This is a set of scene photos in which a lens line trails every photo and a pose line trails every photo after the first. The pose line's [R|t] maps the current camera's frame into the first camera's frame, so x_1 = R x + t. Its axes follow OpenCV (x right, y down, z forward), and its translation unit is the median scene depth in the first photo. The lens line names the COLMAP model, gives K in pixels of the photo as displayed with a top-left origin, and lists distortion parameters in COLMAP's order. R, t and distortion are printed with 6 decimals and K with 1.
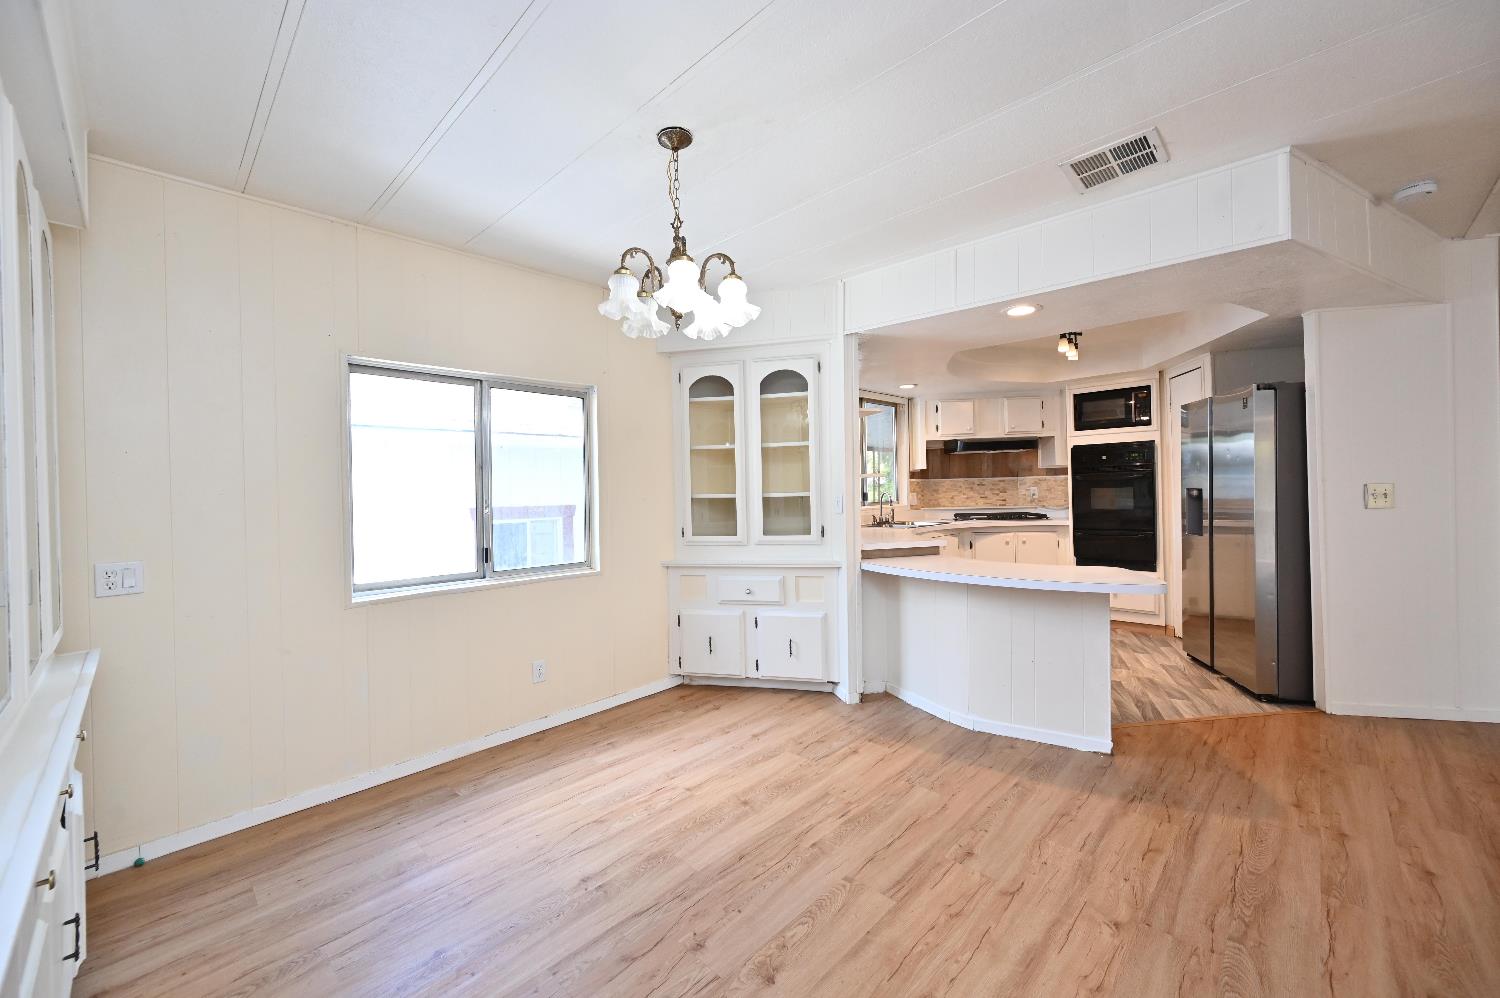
lens RADIAL K [[585.5, 0, 746.3], [0, 585.5, 492.2], [0, 0, 1]] dist [-0.000454, 0.000035]
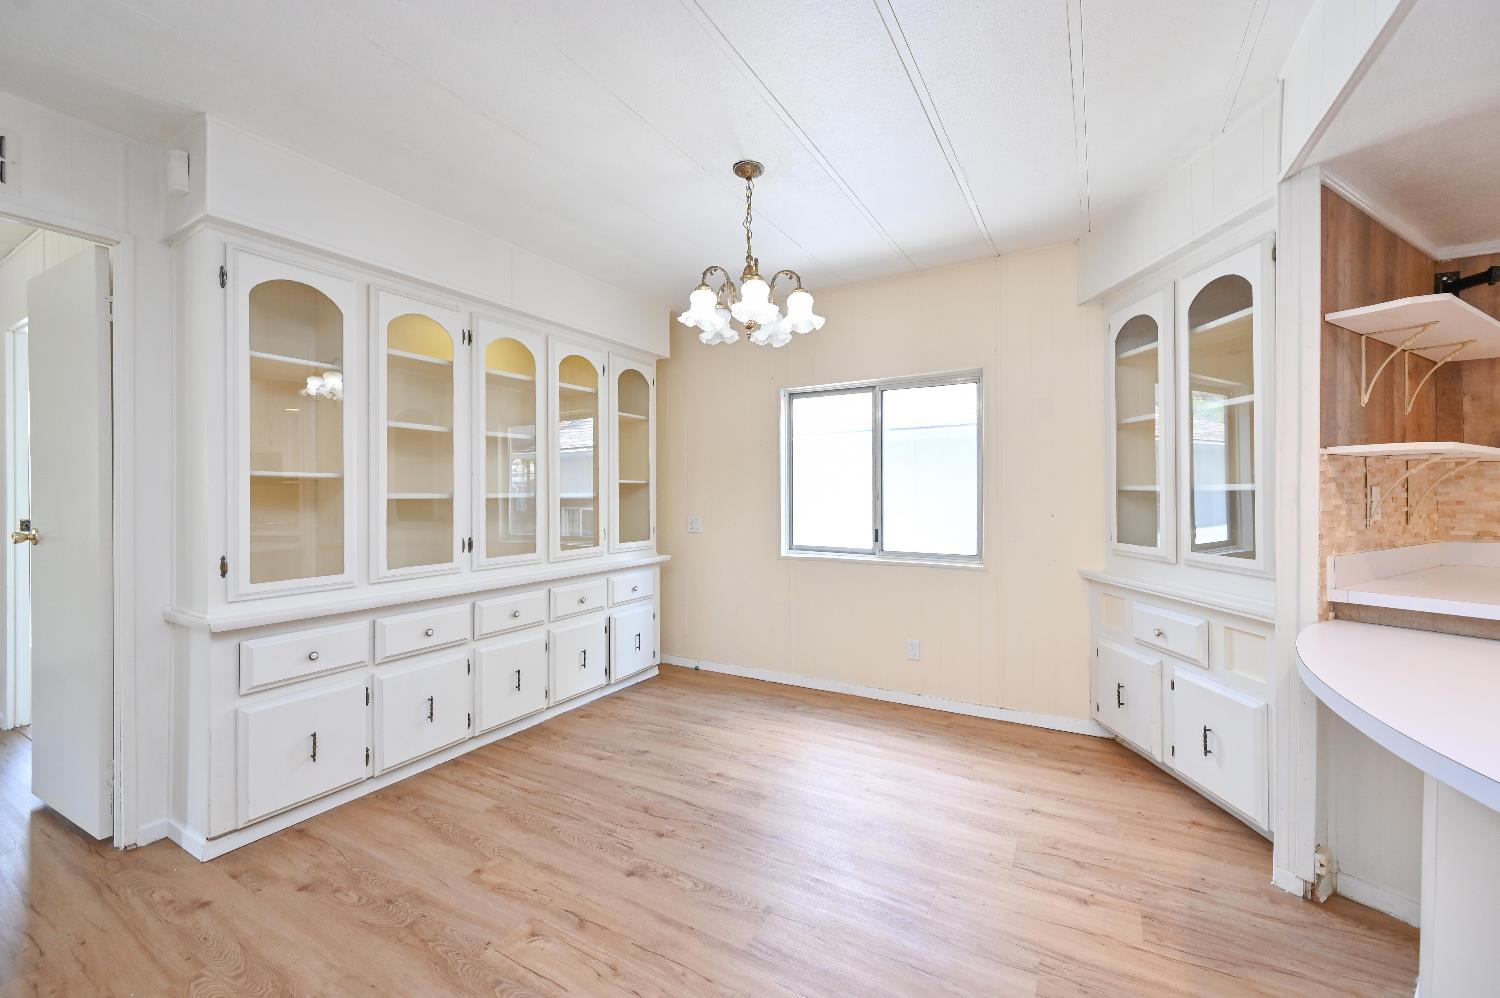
lens RADIAL K [[597.2, 0, 748.0], [0, 597.2, 492.3], [0, 0, 1]] dist [0.000299, -0.000112]
pose [[0.239643, 0.018684, -0.970681, 0.570639], [-0.001547, 0.999821, 0.018862, -0.001522], [0.970860, -0.003018, 0.239629, 0.406394]]
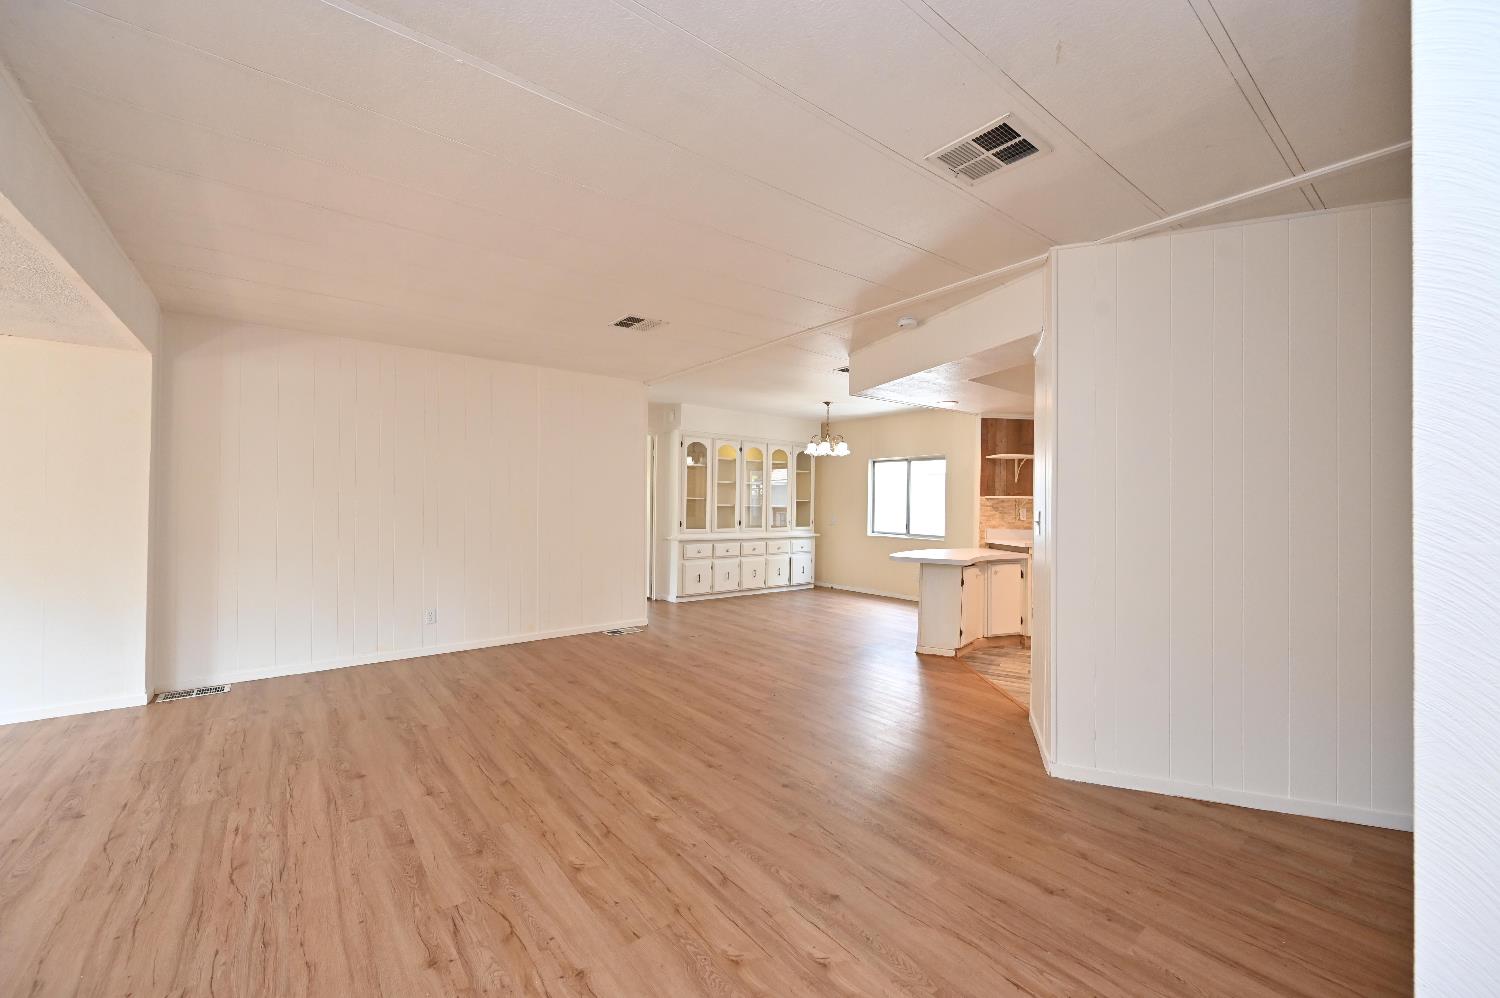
lens RADIAL K [[597.2, 0, 748.0], [0, 597.2, 492.3], [0, 0, 1]] dist [0.000299, -0.000112]
pose [[-0.126518, 0.002518, -0.991961, 1.986296], [-0.012284, 0.999916, 0.004104, -0.041917], [0.991888, 0.012705, -0.126476, 0.554796]]
